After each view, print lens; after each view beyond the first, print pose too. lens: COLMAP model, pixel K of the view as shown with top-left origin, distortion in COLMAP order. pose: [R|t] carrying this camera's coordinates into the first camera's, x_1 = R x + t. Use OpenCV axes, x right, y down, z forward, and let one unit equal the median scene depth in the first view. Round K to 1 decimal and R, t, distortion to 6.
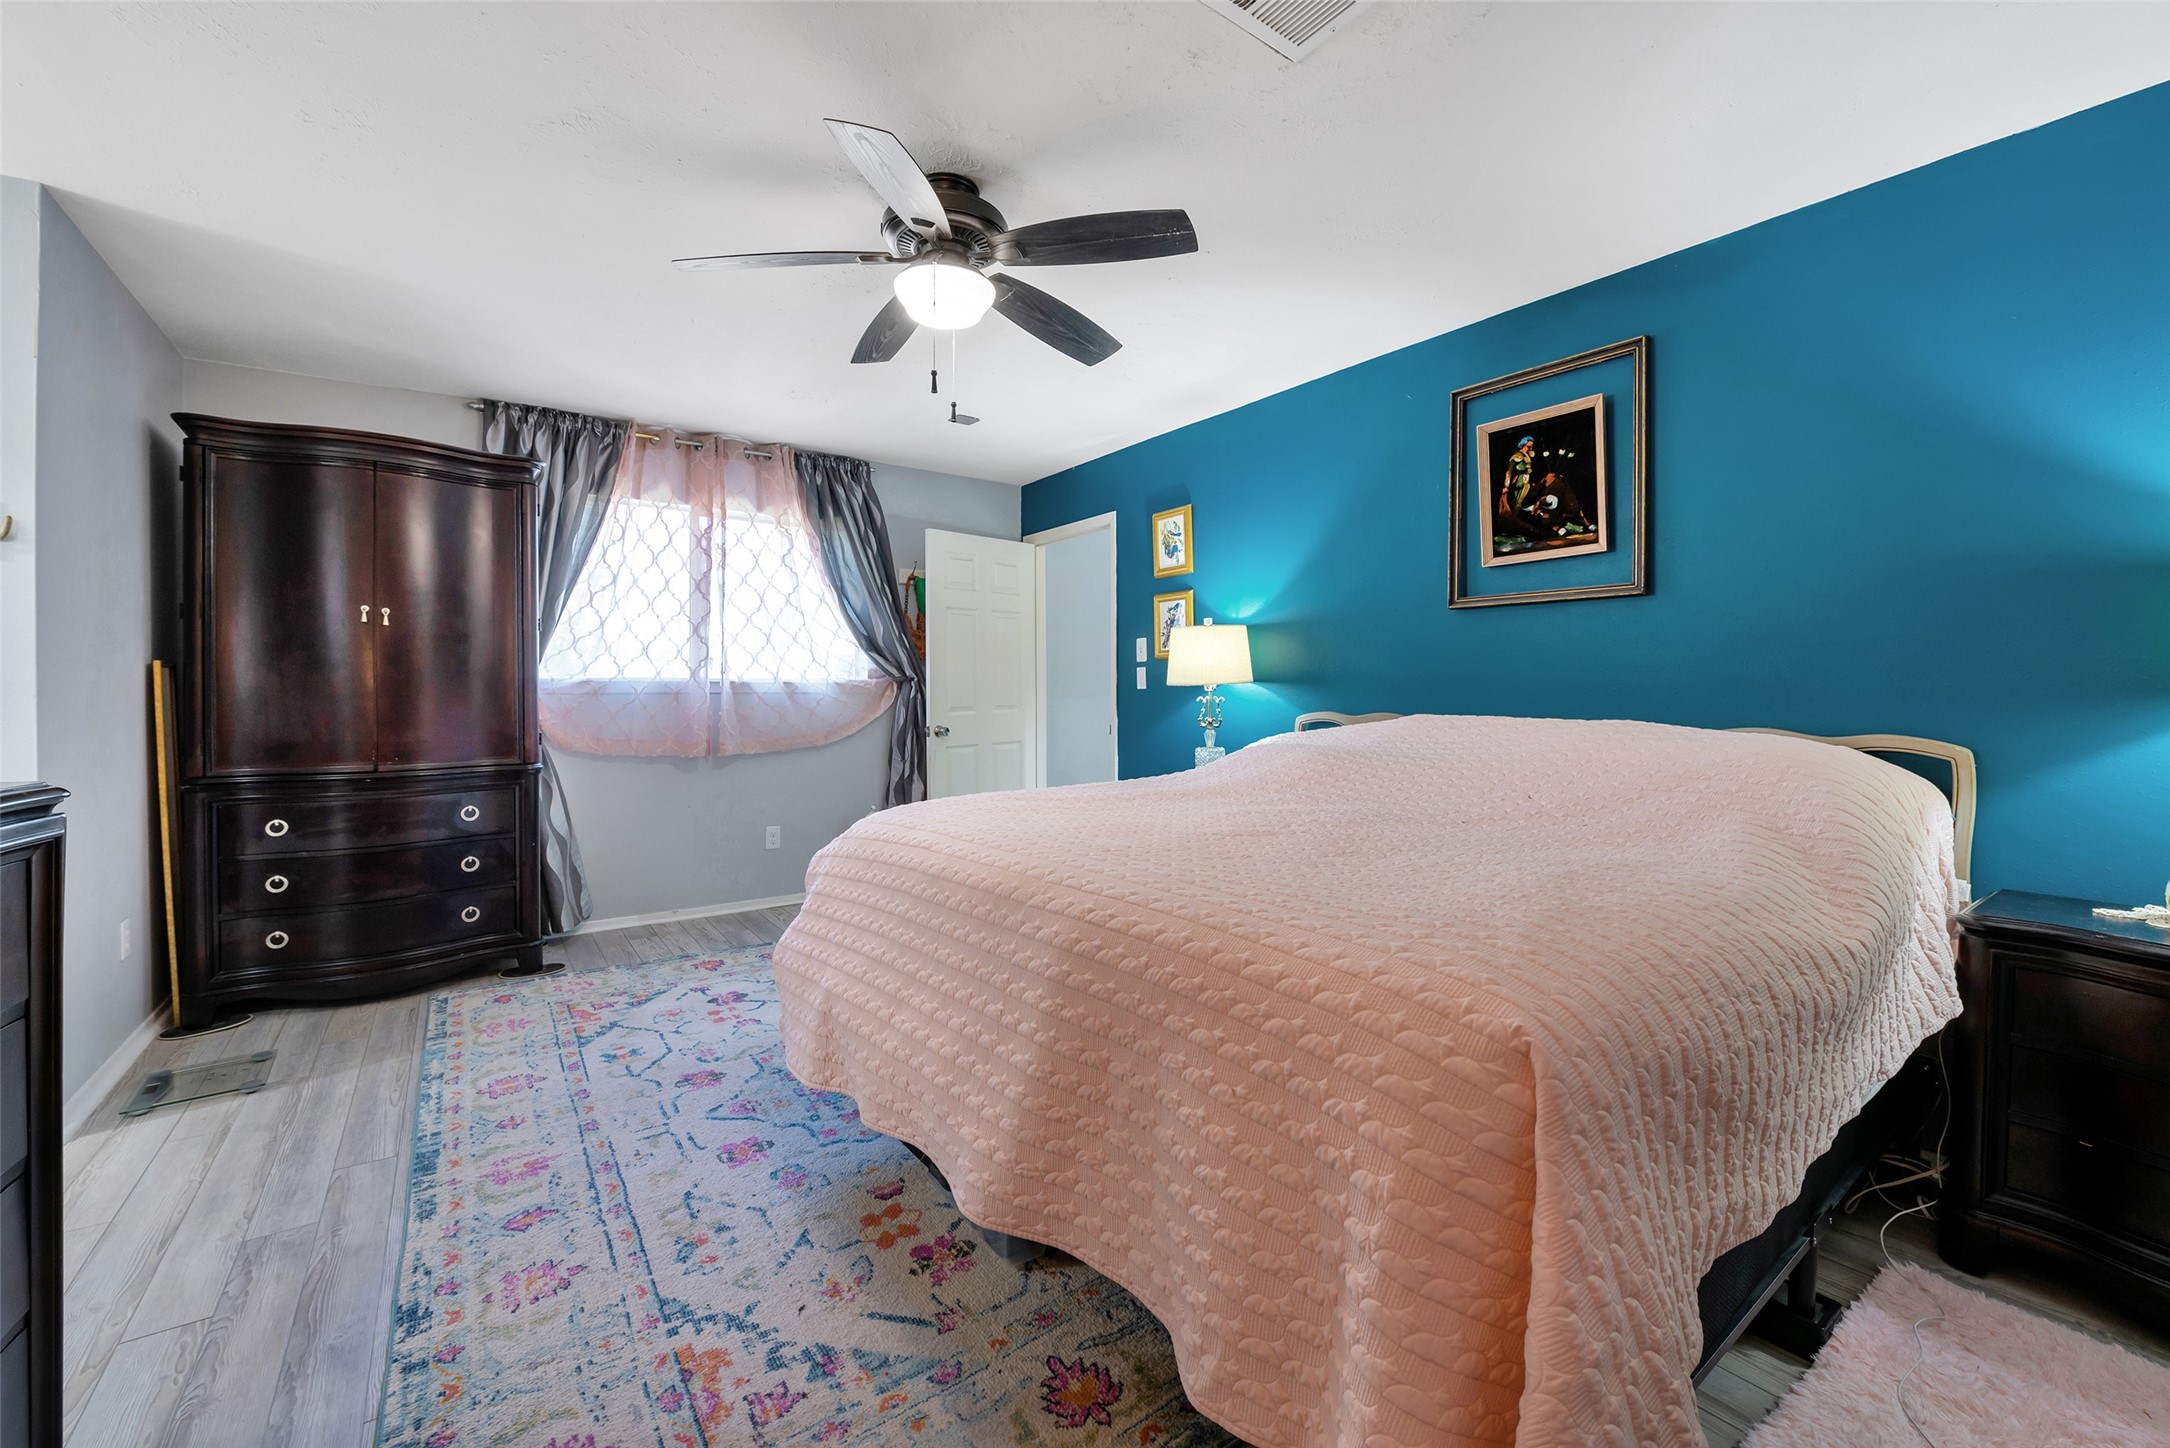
lens RADIAL K [[883.6, 0, 1086.8], [0, 883.6, 707.8], [0, 0, 1]] dist [-0.007303, -0.001534]
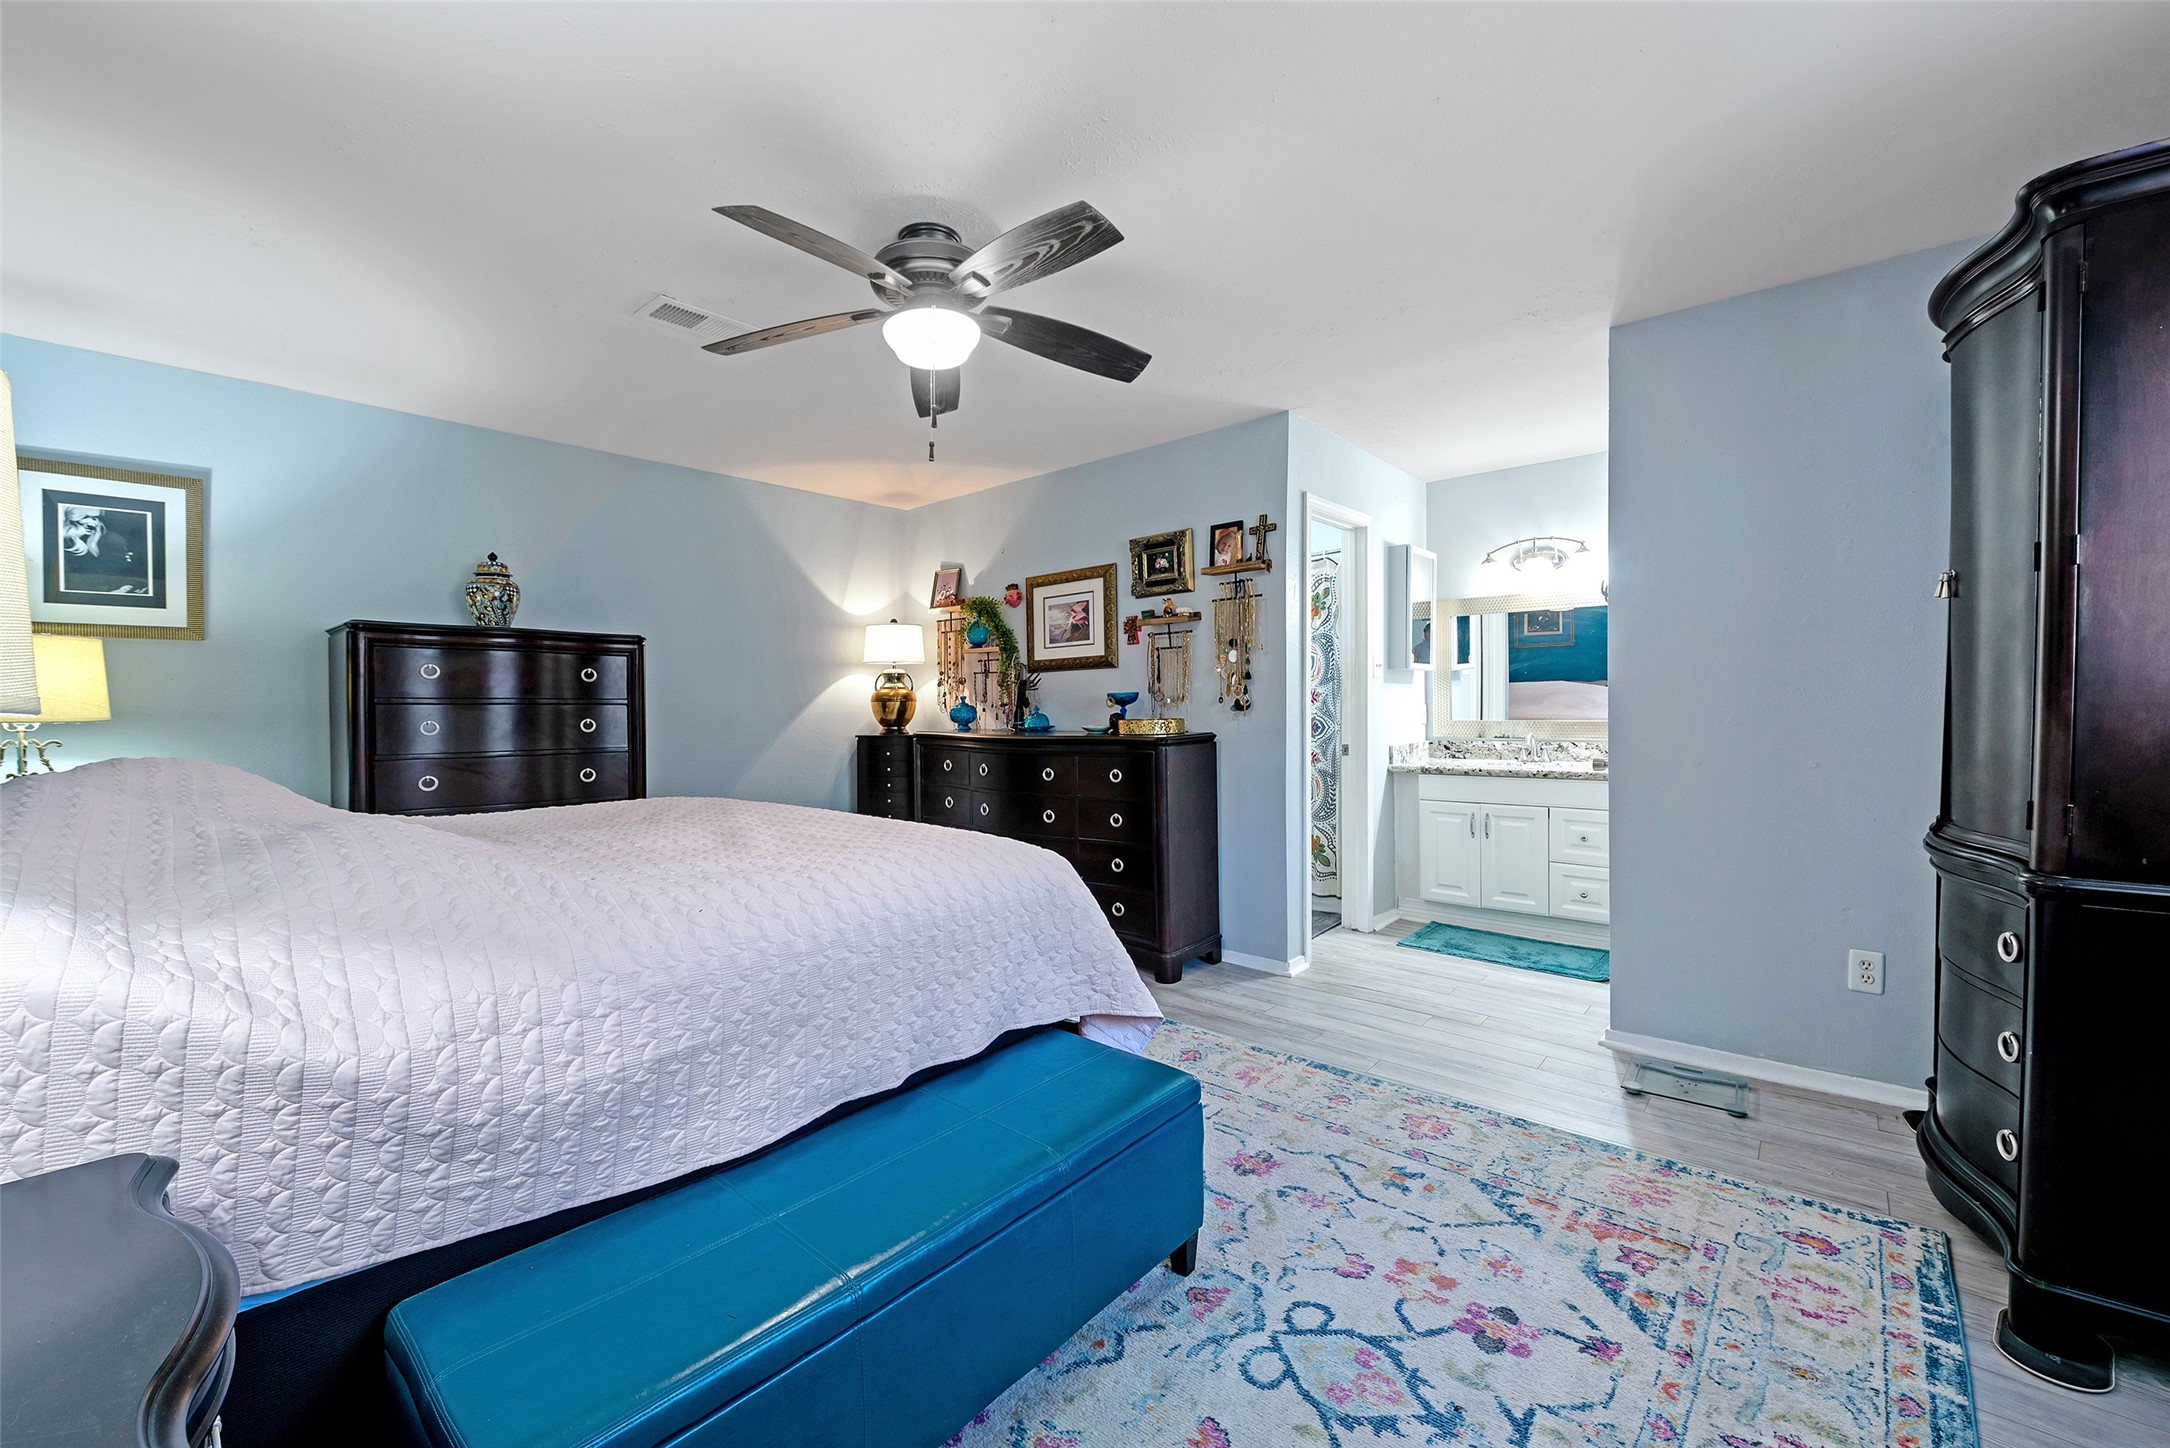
lens RADIAL K [[883.6, 0, 1084.5], [0, 883.6, 721.8], [0, 0, 1]] dist [-0.007303, -0.001534]
pose [[-0.978692, 0.016101, -0.204700, -0.110636], [0.010182, 0.999500, 0.029934, -0.039290], [0.205080, 0.027212, -0.978367, 1.871686]]
